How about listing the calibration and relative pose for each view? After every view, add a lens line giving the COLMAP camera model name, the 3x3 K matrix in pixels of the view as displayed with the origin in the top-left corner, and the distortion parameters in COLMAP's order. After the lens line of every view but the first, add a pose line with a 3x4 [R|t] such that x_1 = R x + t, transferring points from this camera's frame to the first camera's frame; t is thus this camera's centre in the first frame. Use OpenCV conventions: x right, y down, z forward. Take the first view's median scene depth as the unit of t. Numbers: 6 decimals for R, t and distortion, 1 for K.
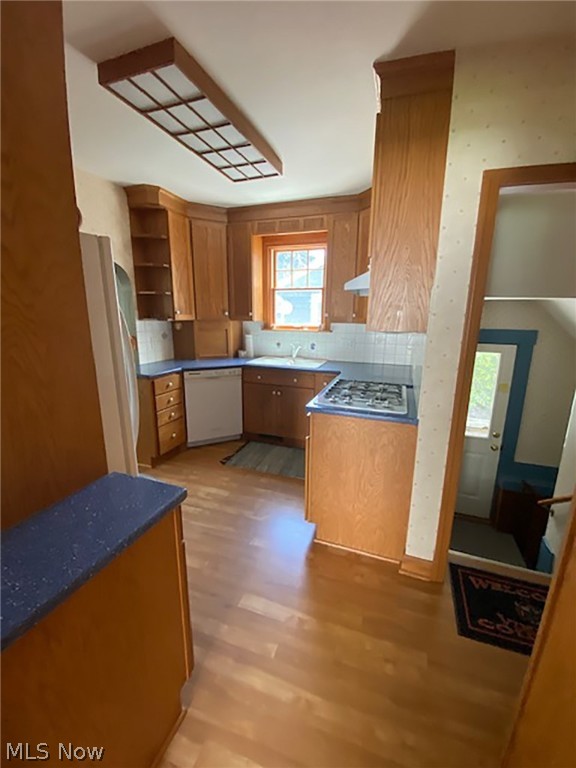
lens RADIAL K [[312.6, 0, 288.0], [0, 312.6, 384.0], [0, 0, 1]] dist [-0.020685, -0.000095]
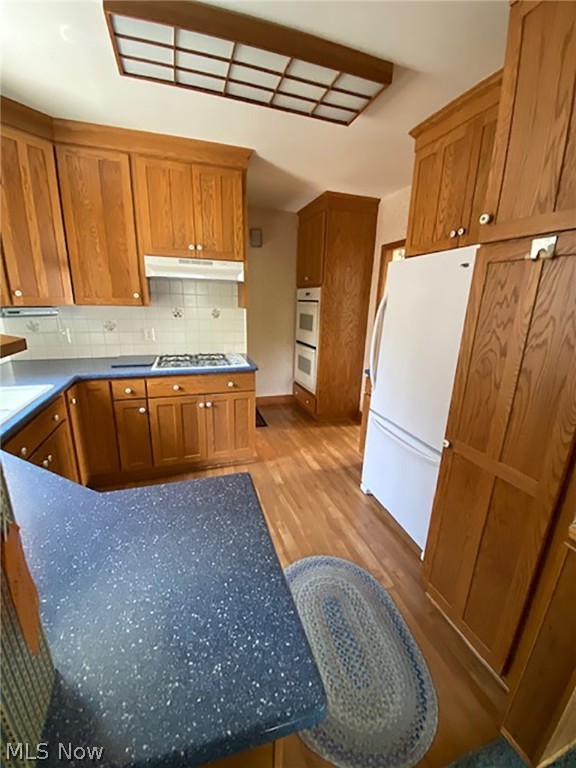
lens RADIAL K [[312.6, 0, 288.0], [0, 312.6, 384.0], [0, 0, 1]] dist [-0.020685, -0.000095]
pose [[-0.624333, -0.226399, 0.747631, -1.325426], [0.145044, 0.906839, 0.395734, -0.465215], [-0.767574, 0.355510, -0.533332, 2.029547]]
